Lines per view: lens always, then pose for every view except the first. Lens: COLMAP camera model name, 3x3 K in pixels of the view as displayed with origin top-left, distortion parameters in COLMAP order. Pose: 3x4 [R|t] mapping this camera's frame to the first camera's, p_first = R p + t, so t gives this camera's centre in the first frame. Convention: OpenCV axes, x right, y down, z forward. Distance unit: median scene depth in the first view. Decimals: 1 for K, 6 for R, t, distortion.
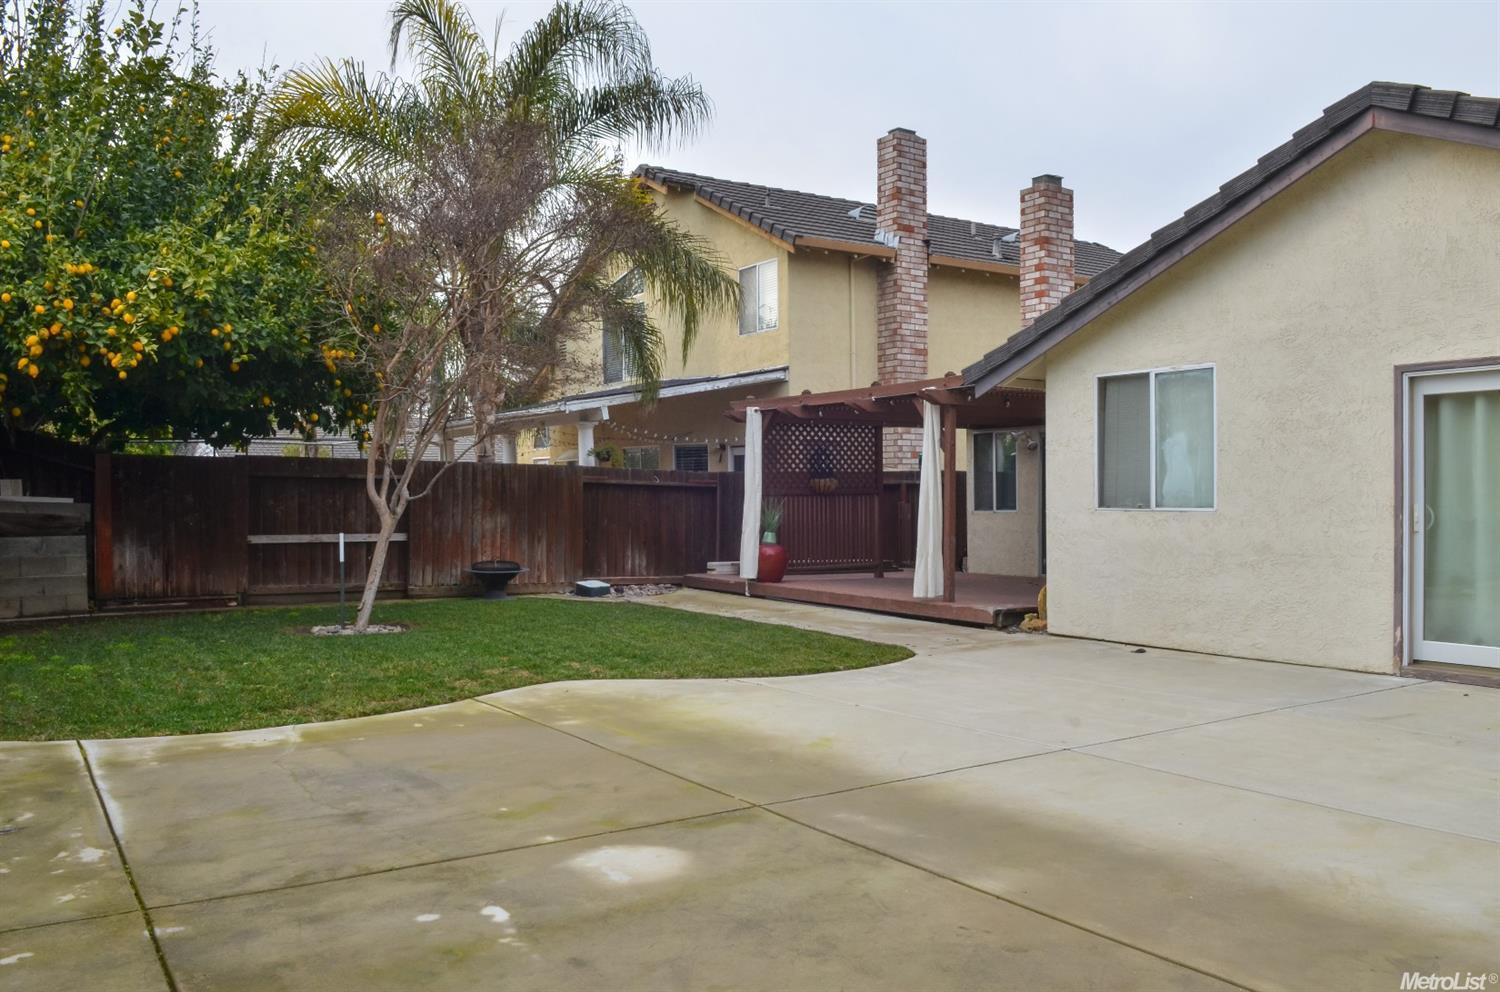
lens RADIAL K [[1243.1, 0, 743.3], [0, 1243.1, 503.0], [0, 0, 1]] dist [-0.017335, -0.015869]
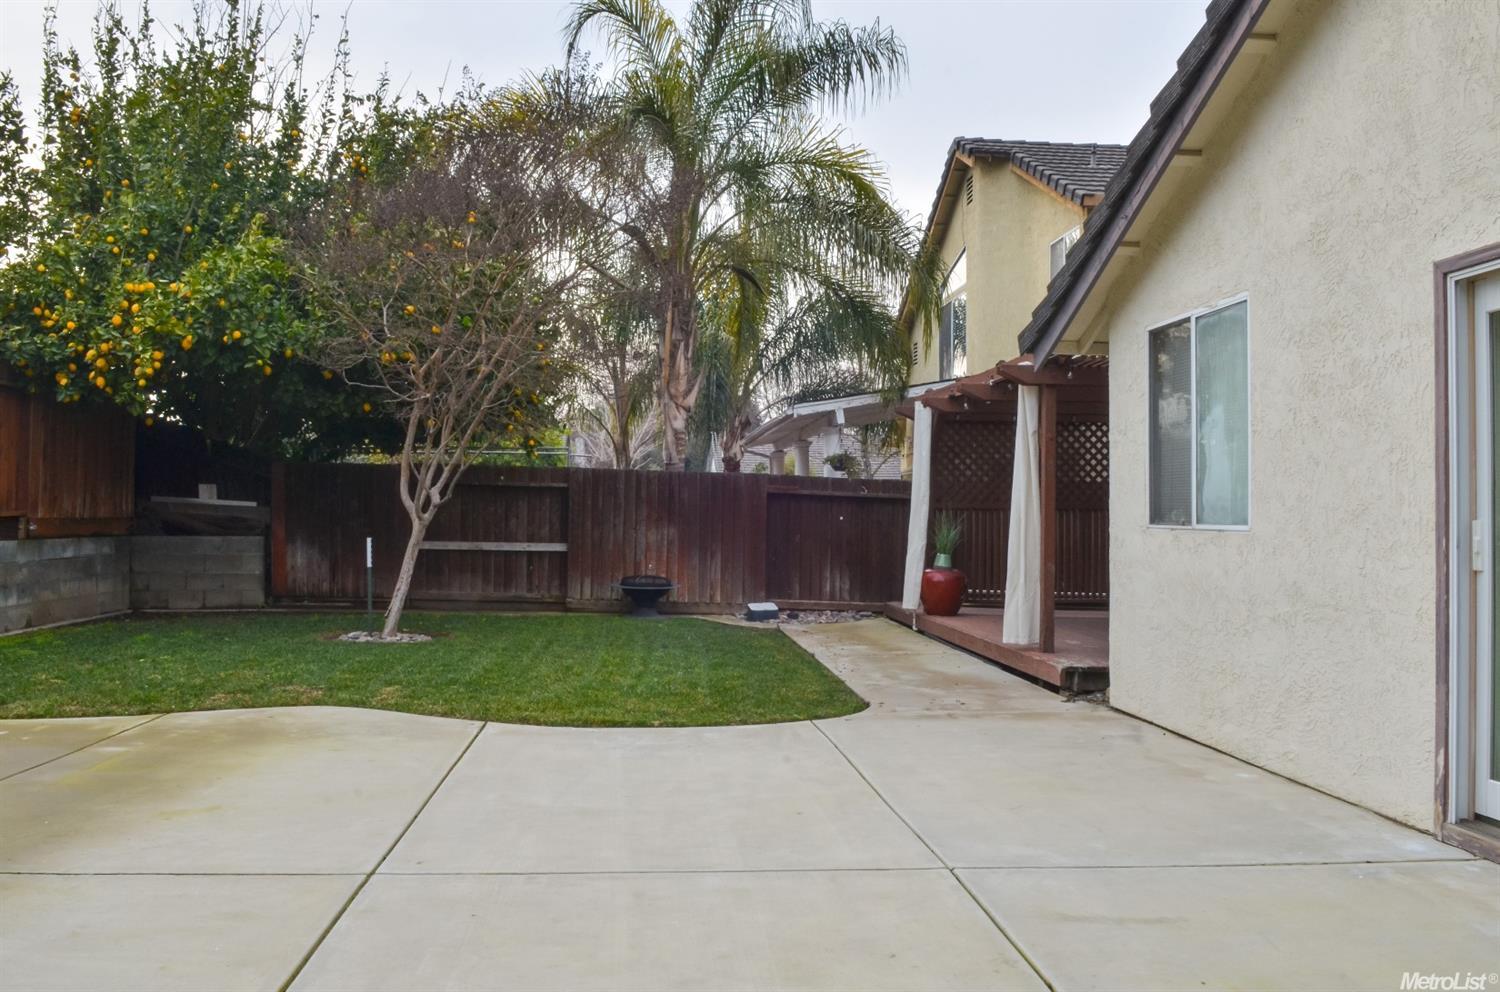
lens RADIAL K [[1243.1, 0, 686.2], [0, 1243.1, 478.2], [0, 0, 1]] dist [-0.017335, -0.015869]
pose [[0.863841, -0.001248, -0.503763, 0.347640], [-0.017941, 0.999286, -0.033240, 0.004798], [0.503445, 0.037752, 0.863202, 0.250481]]
